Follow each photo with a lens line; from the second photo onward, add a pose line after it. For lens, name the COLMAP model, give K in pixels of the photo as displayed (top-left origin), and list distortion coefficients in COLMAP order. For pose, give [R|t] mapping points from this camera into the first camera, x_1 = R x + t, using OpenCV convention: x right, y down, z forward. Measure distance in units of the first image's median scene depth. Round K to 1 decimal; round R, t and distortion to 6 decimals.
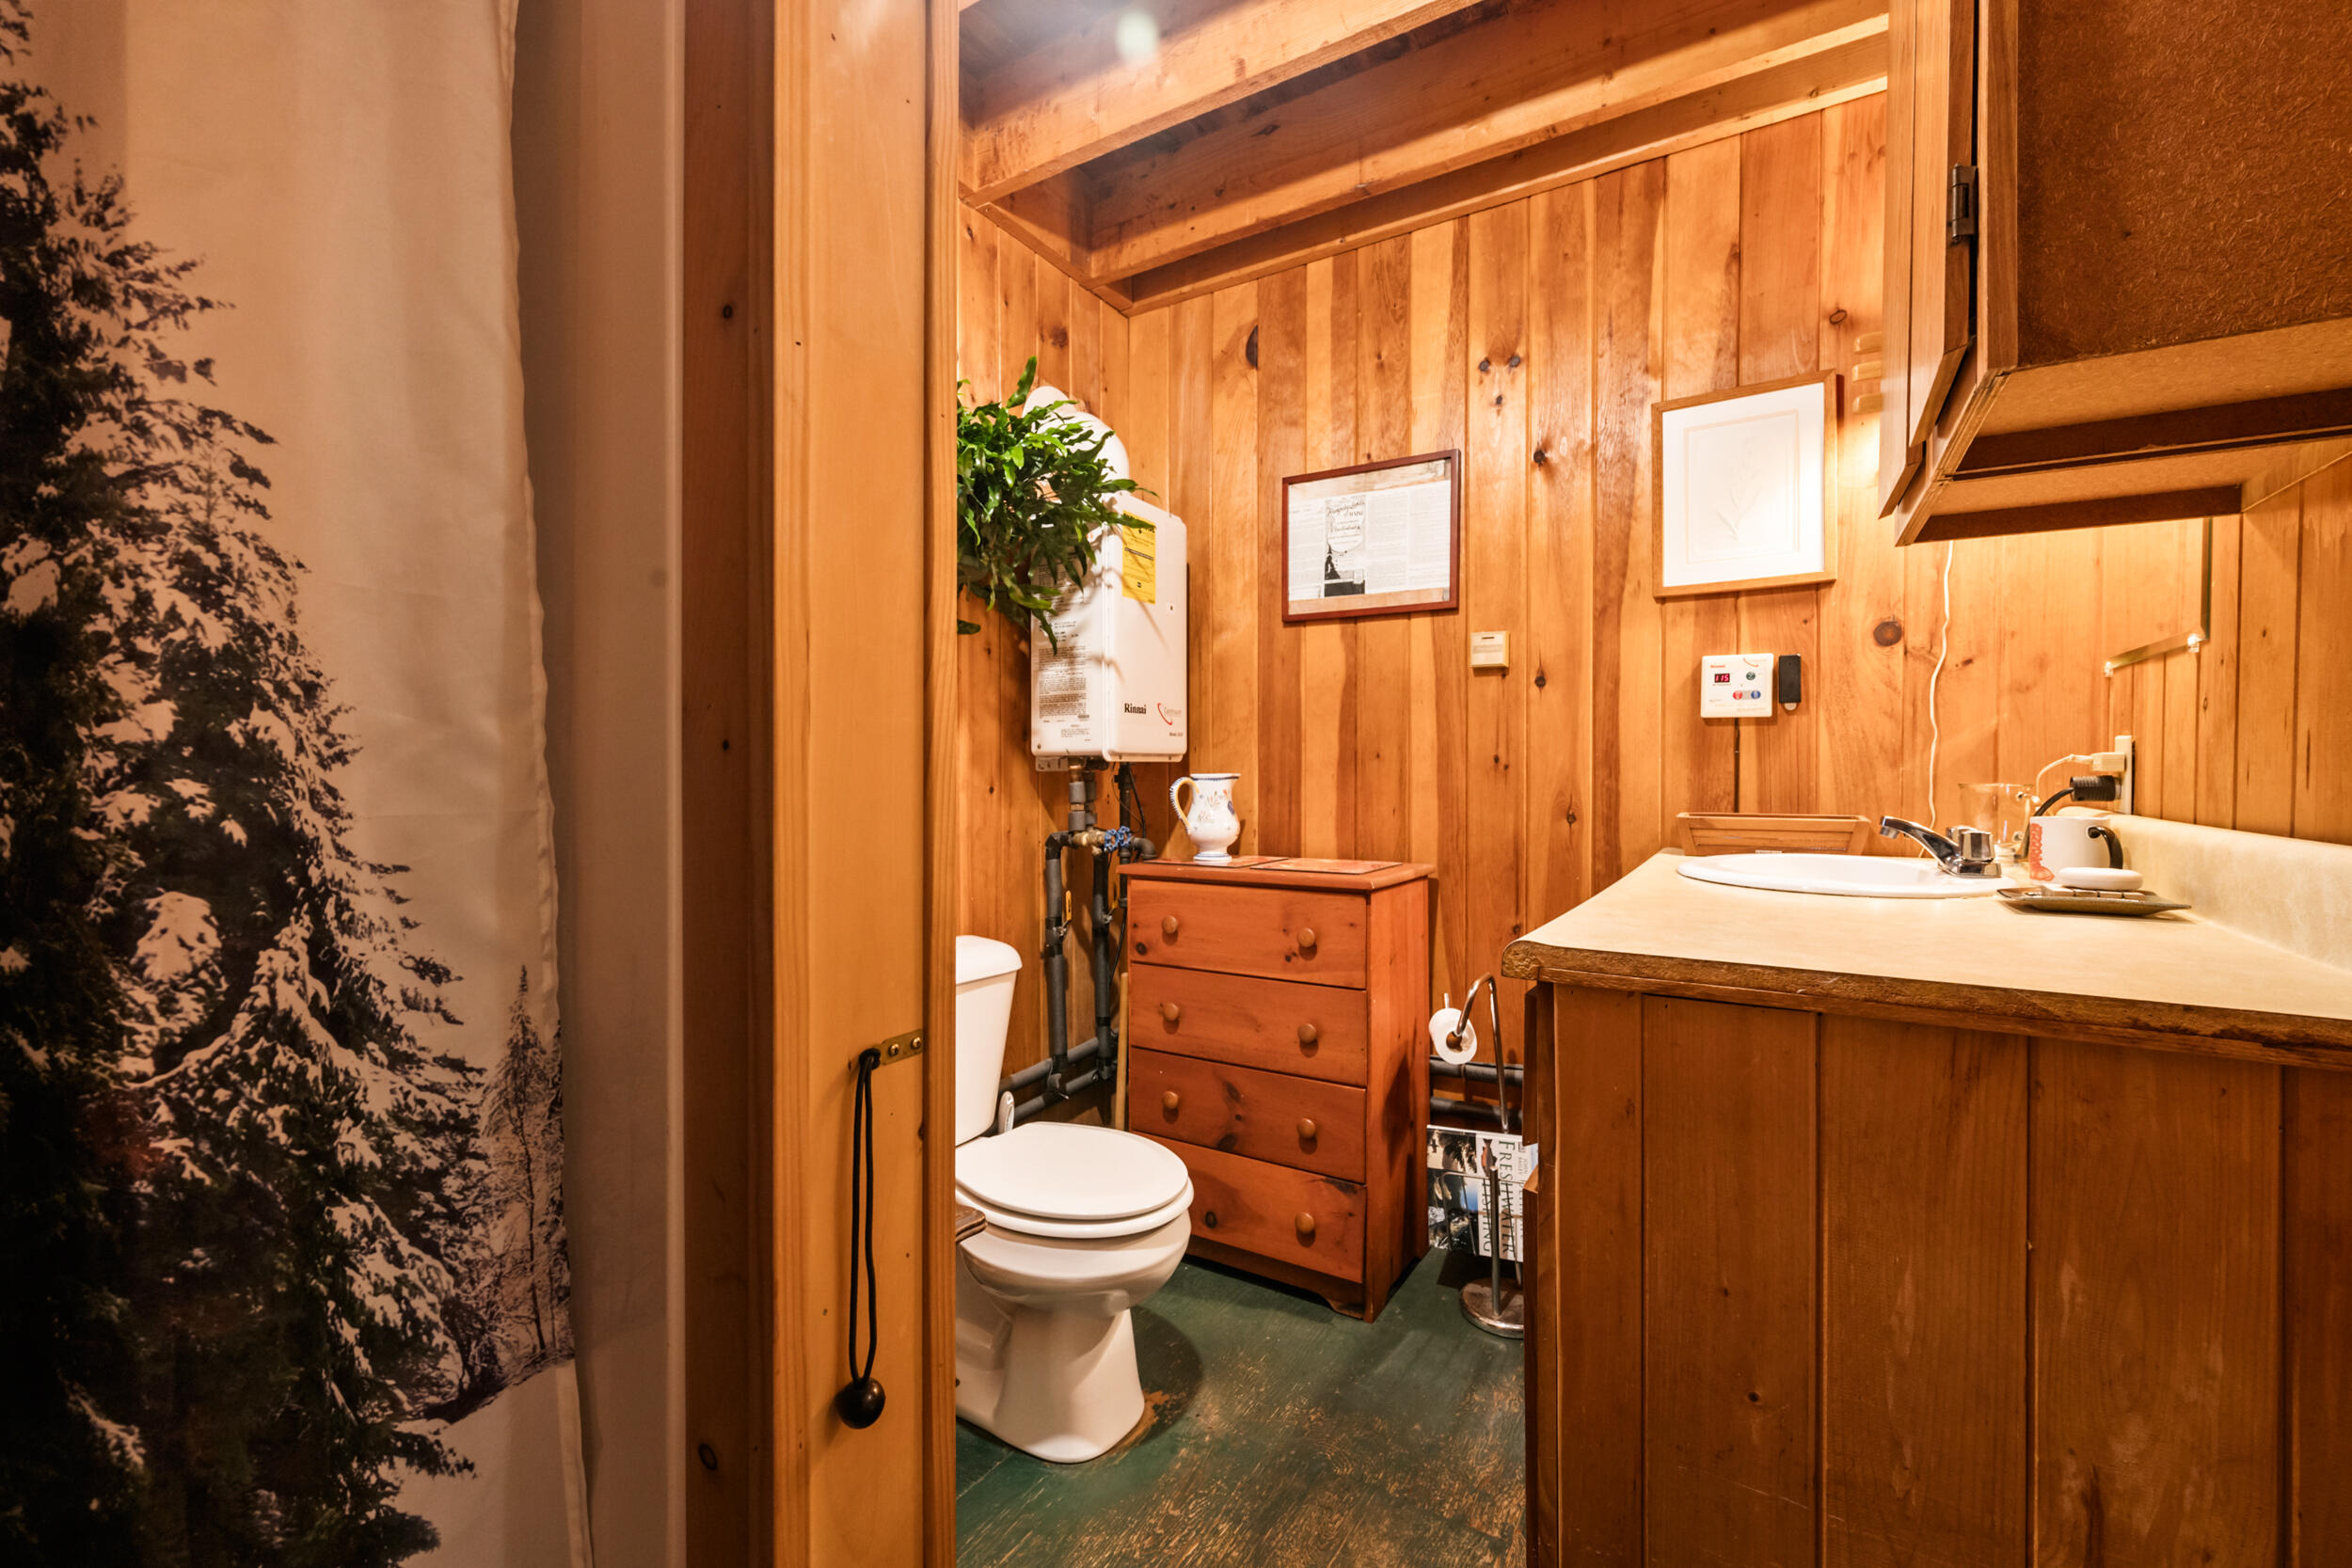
lens RADIAL K [[1025.6, 0, 1176.0], [0, 1025.6, 782.3], [0, 0, 1]] dist [-0.001060, 0.000268]
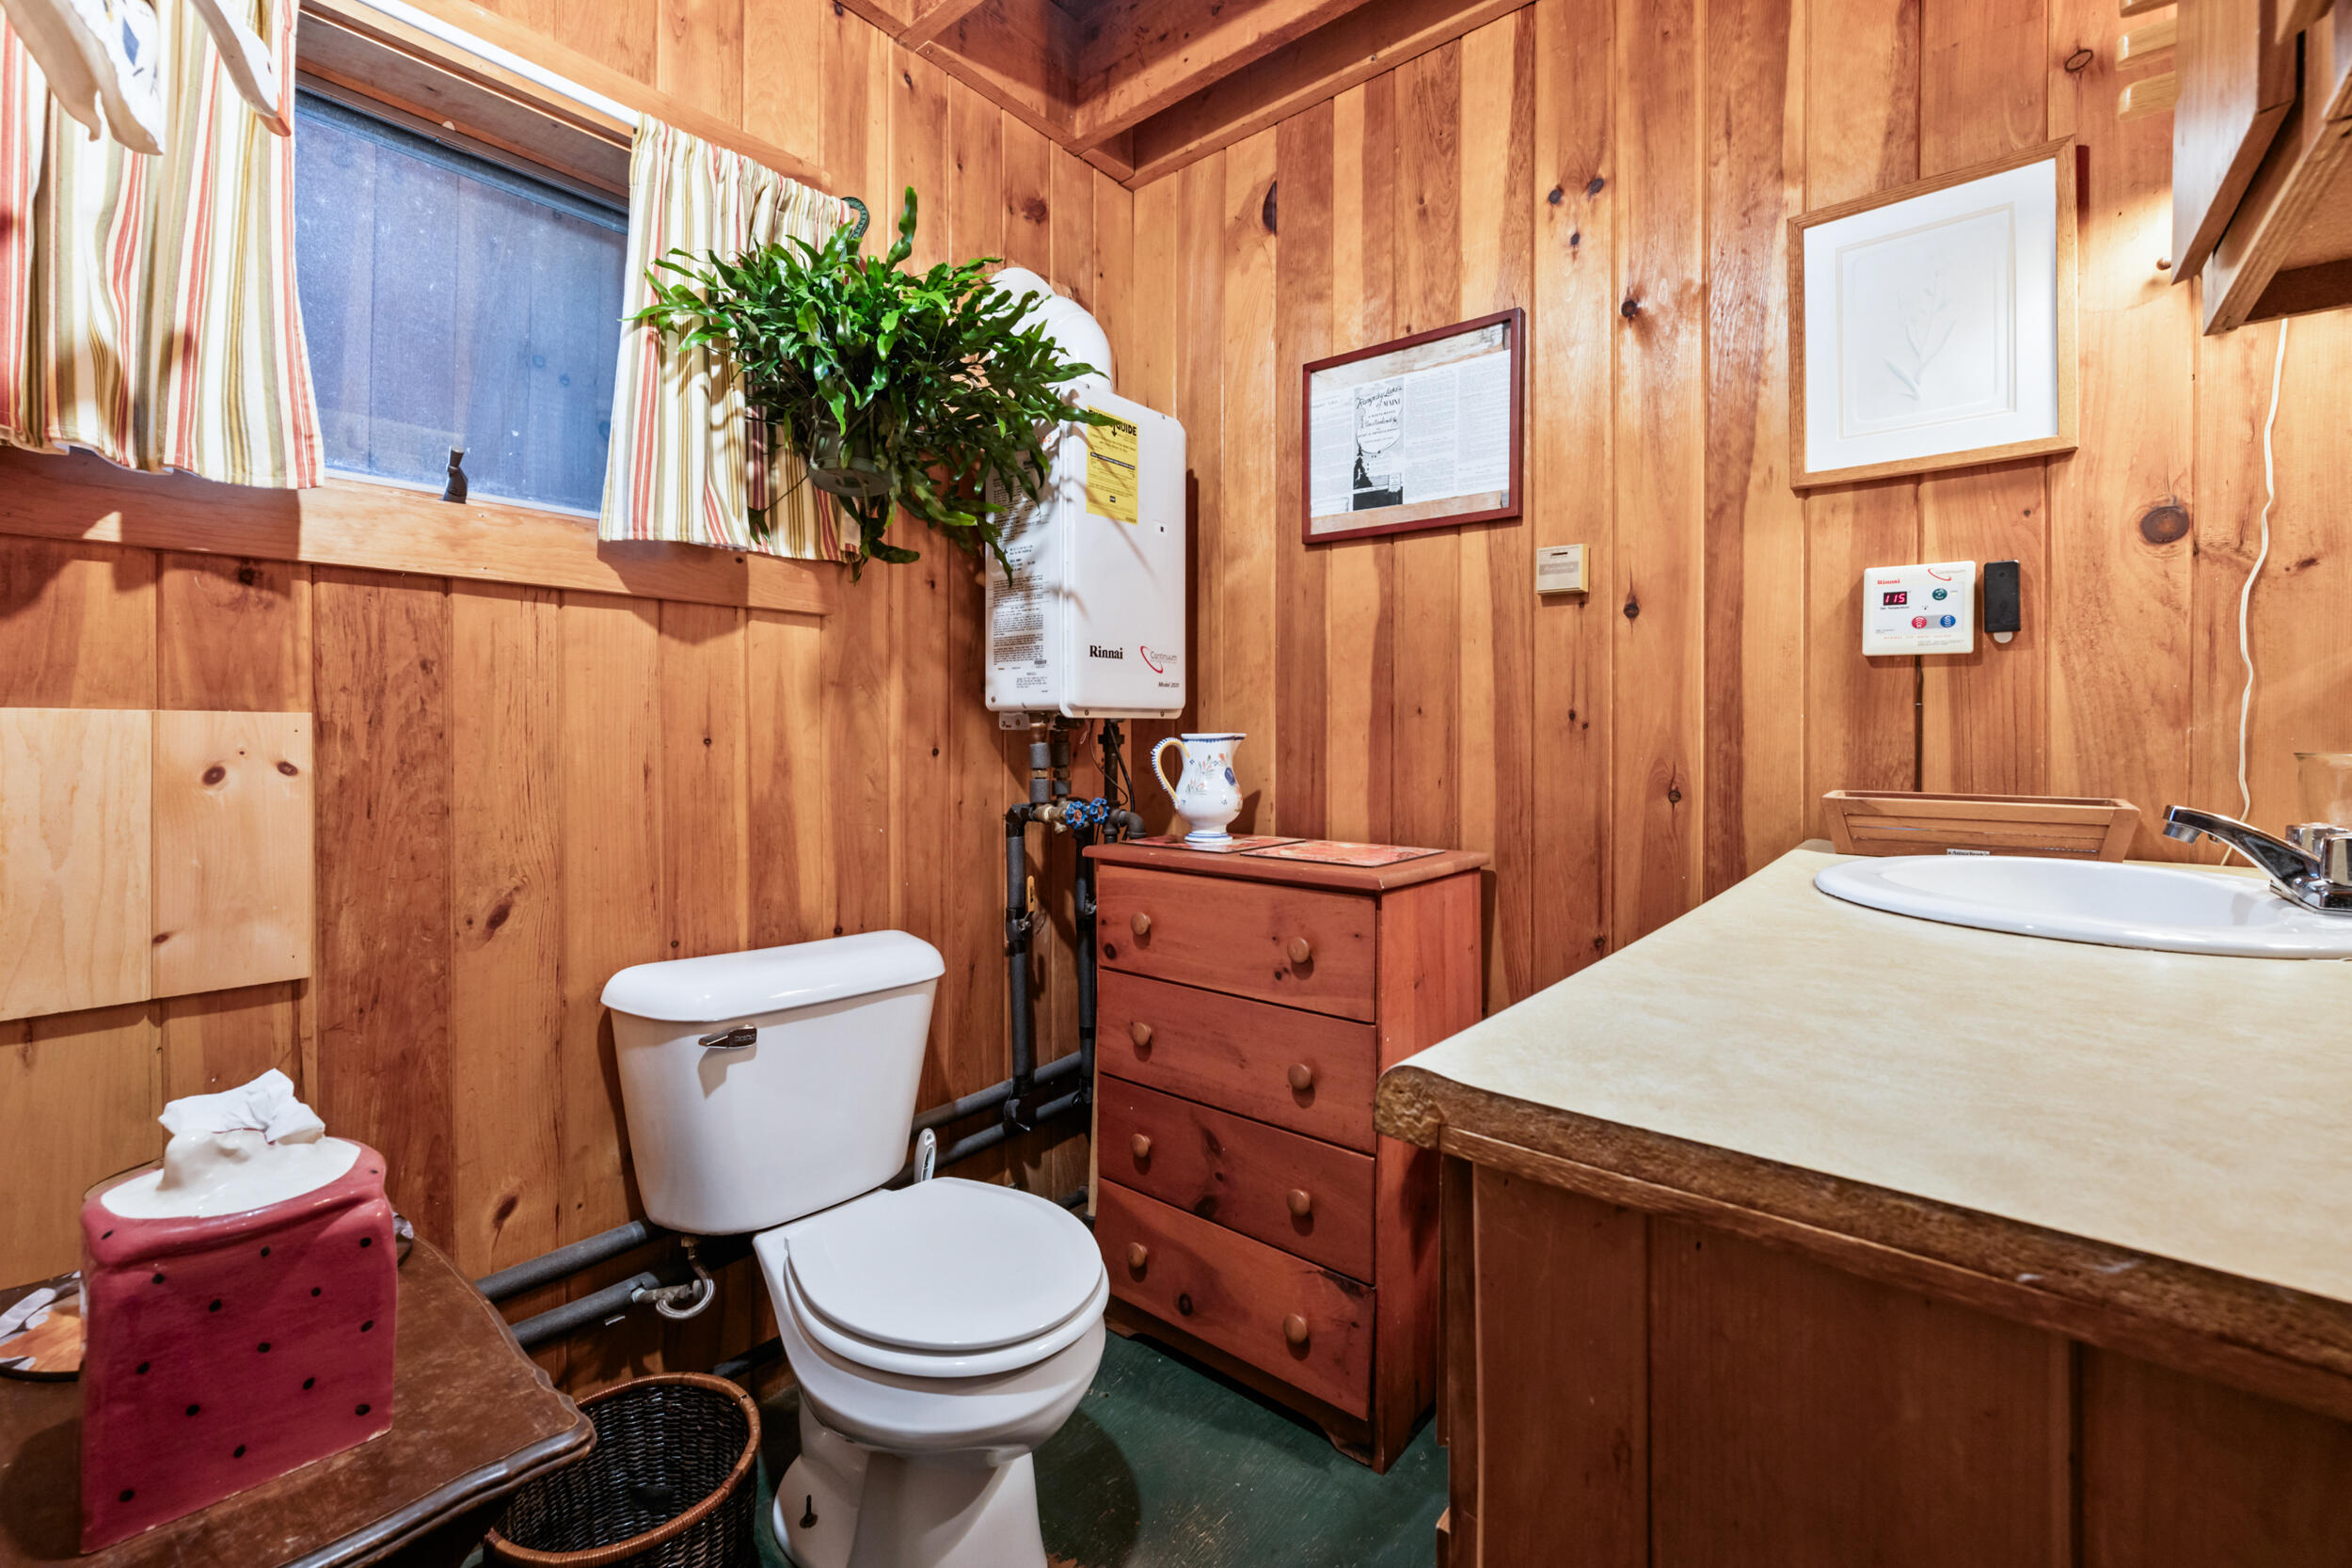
lens RADIAL K [[1025.6, 0, 1173.3], [0, 1025.6, 731.1], [0, 0, 1]] dist [-0.001060, 0.000268]
pose [[0.989873, 0.003066, -0.141922, 0.136340], [-0.004662, 0.999930, -0.010910, -0.001335], [0.141879, 0.011461, 0.989818, 0.225394]]
